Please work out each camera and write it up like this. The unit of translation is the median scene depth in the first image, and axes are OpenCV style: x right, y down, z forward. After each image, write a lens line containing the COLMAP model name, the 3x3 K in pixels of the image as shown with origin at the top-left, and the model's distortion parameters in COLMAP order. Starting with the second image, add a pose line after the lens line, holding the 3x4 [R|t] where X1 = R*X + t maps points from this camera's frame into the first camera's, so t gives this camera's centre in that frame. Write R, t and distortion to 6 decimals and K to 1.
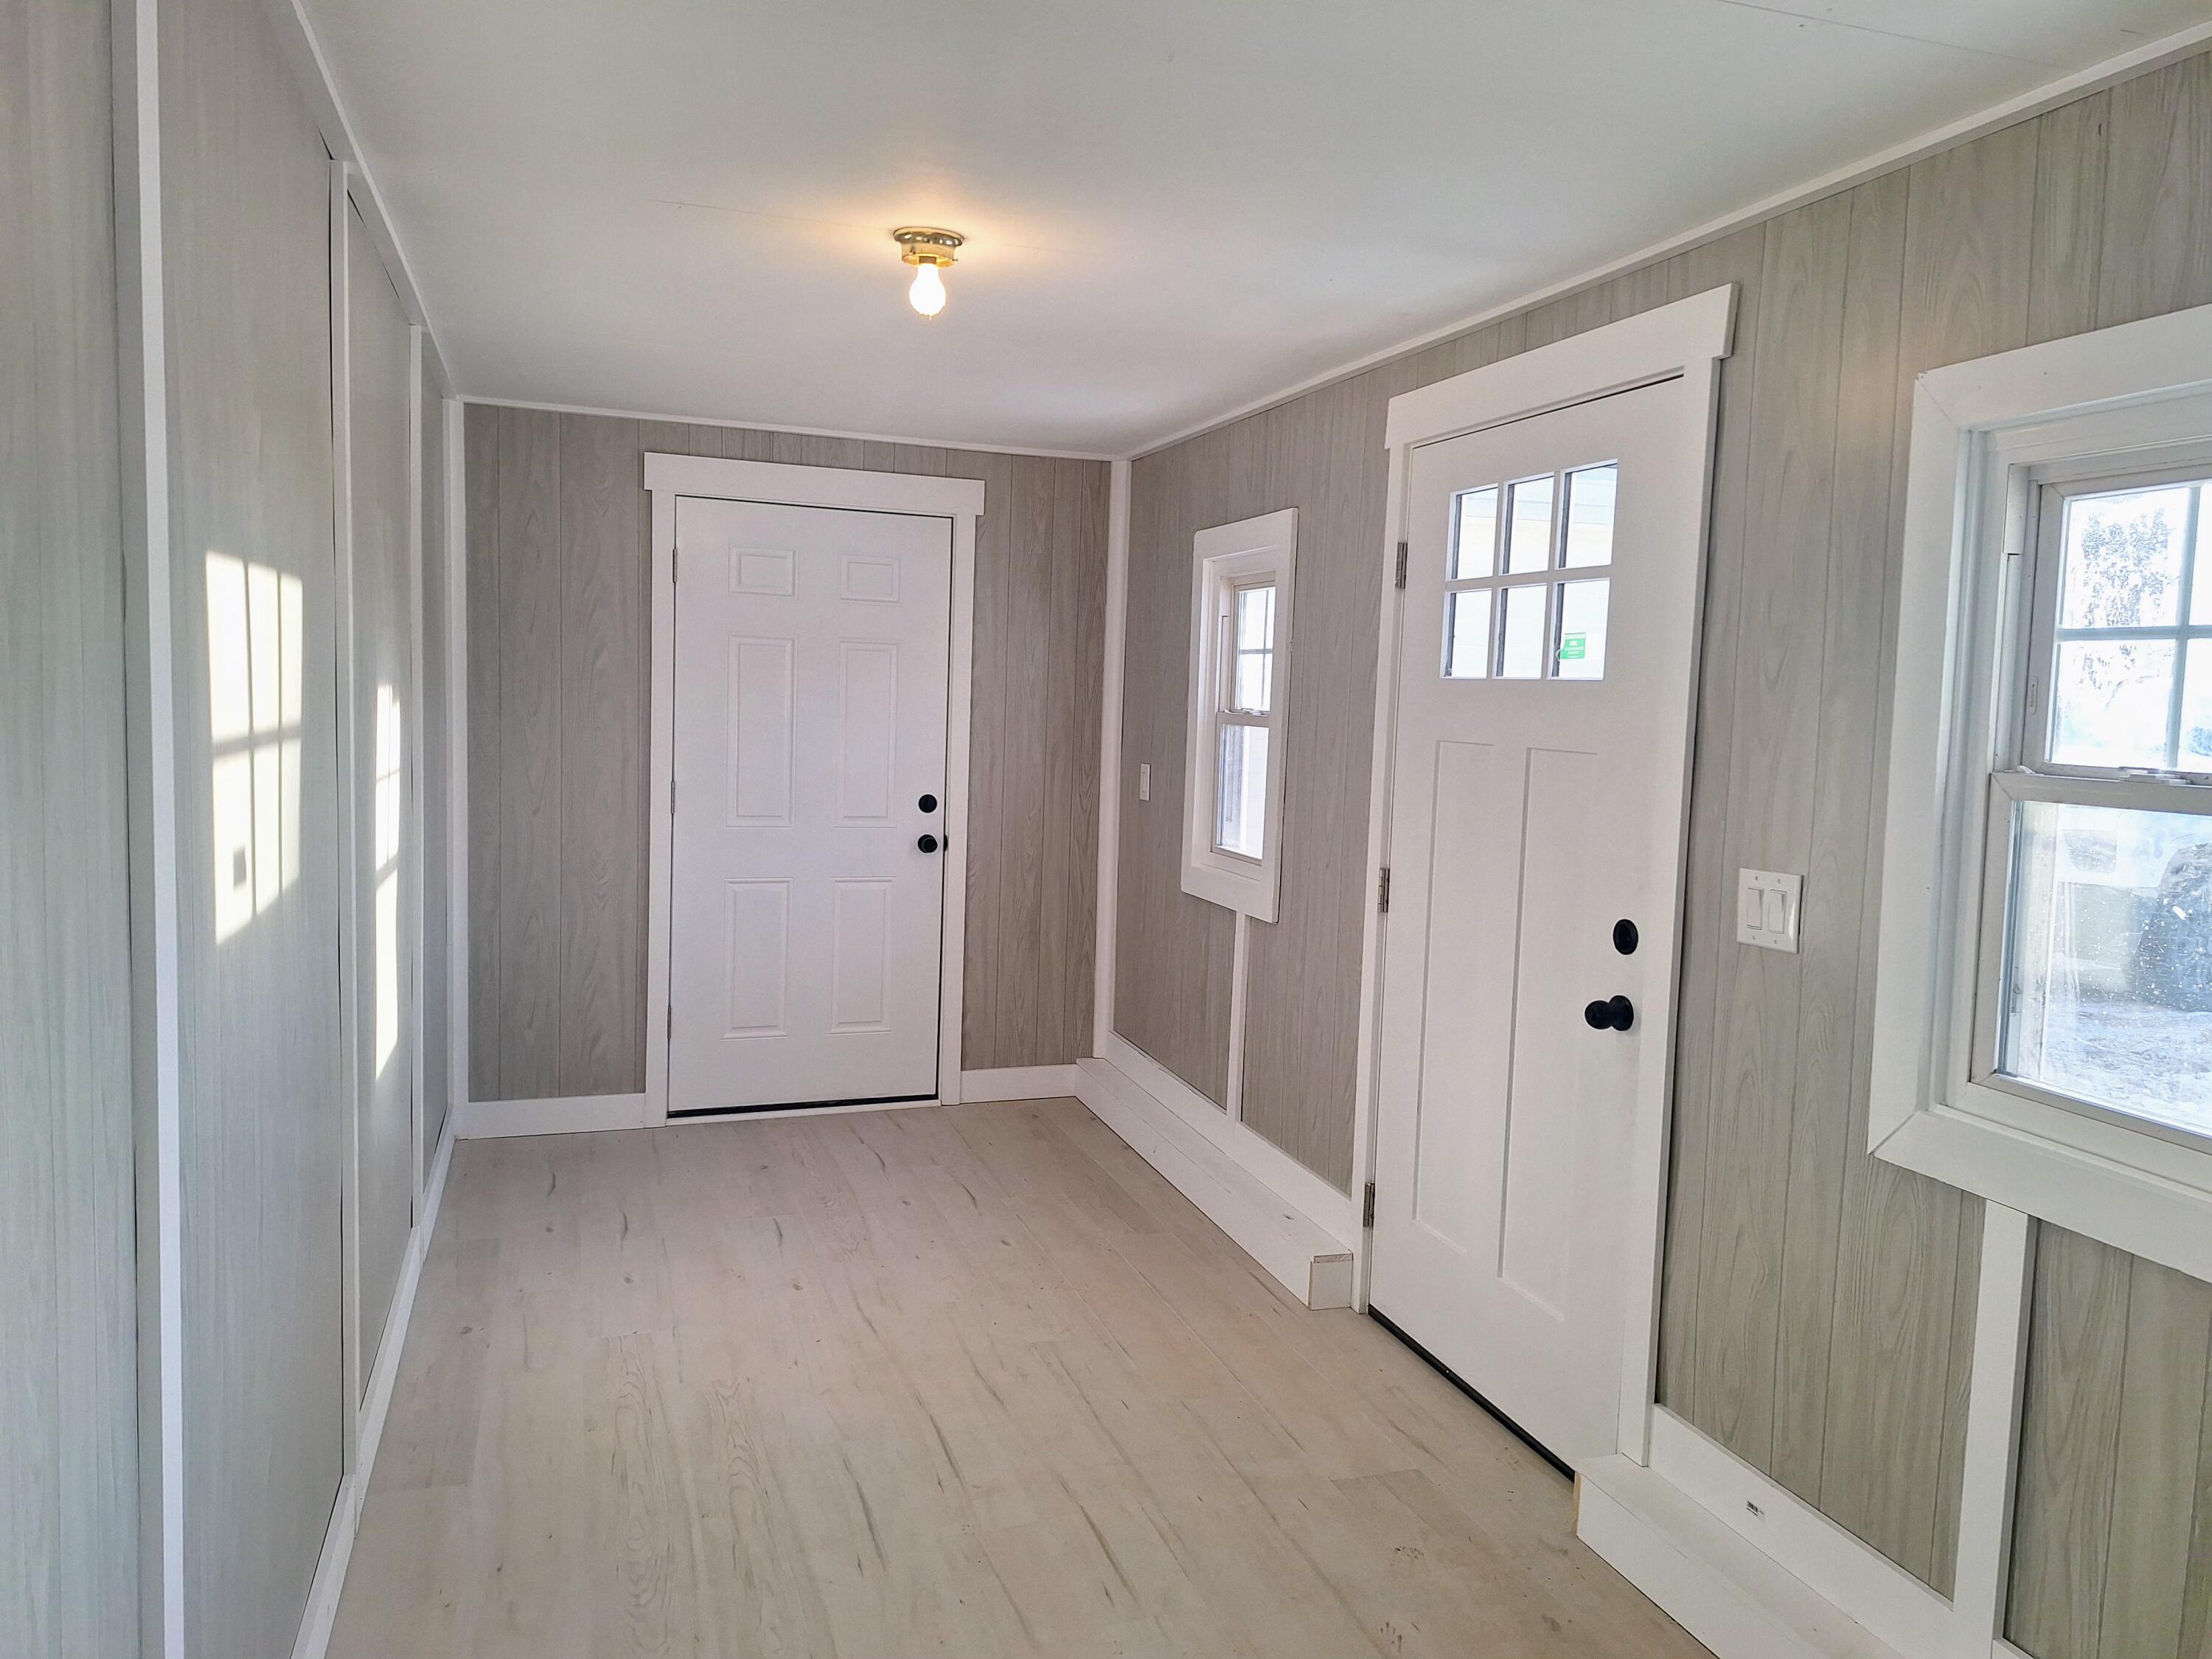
lens RADIAL K [[1555.6, 0, 1106.4], [0, 1555.6, 819.2], [0, 0, 1]] dist [0.090094, -0.093014]
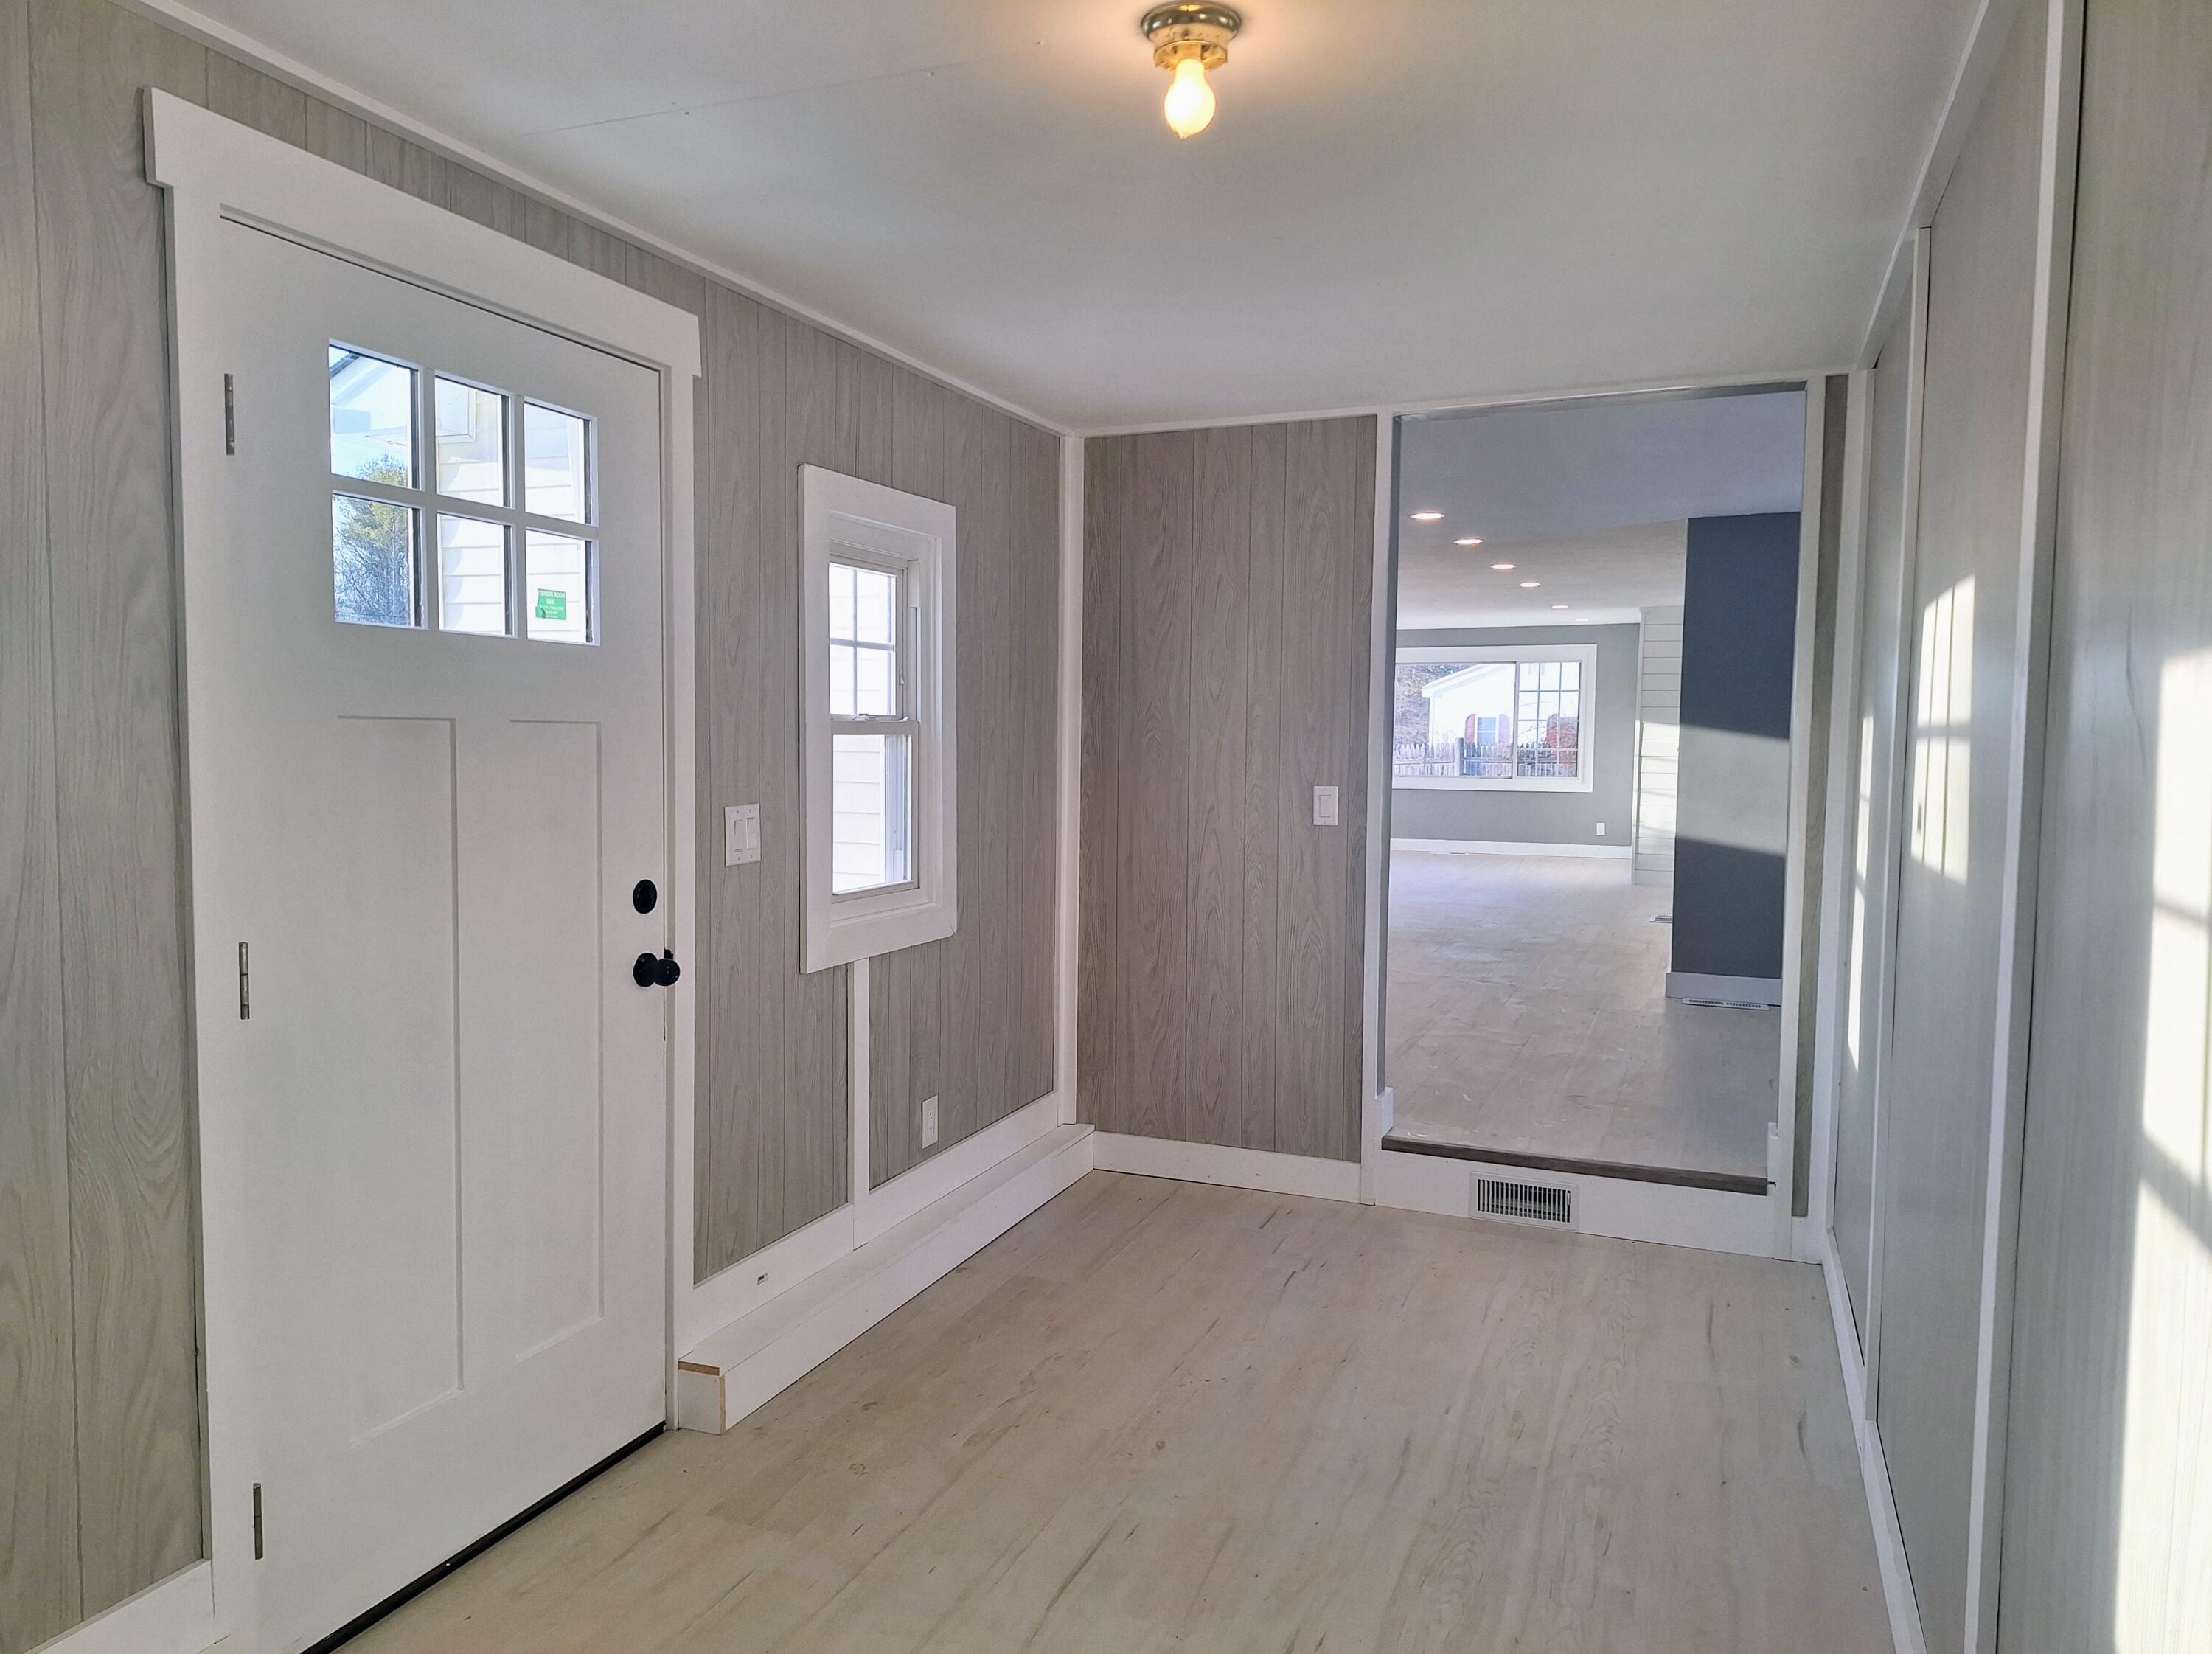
lens RADIAL K [[1450.6, 0, 1106.0], [0, 1450.6, 827.0], [0, 0, 1]] dist [0.046123, -0.001886]
pose [[-0.751640, -0.080068, 0.654695, -0.522939], [0.023397, 0.988743, 0.147783, -0.105082], [-0.659158, 0.126397, -0.741306, 1.490953]]
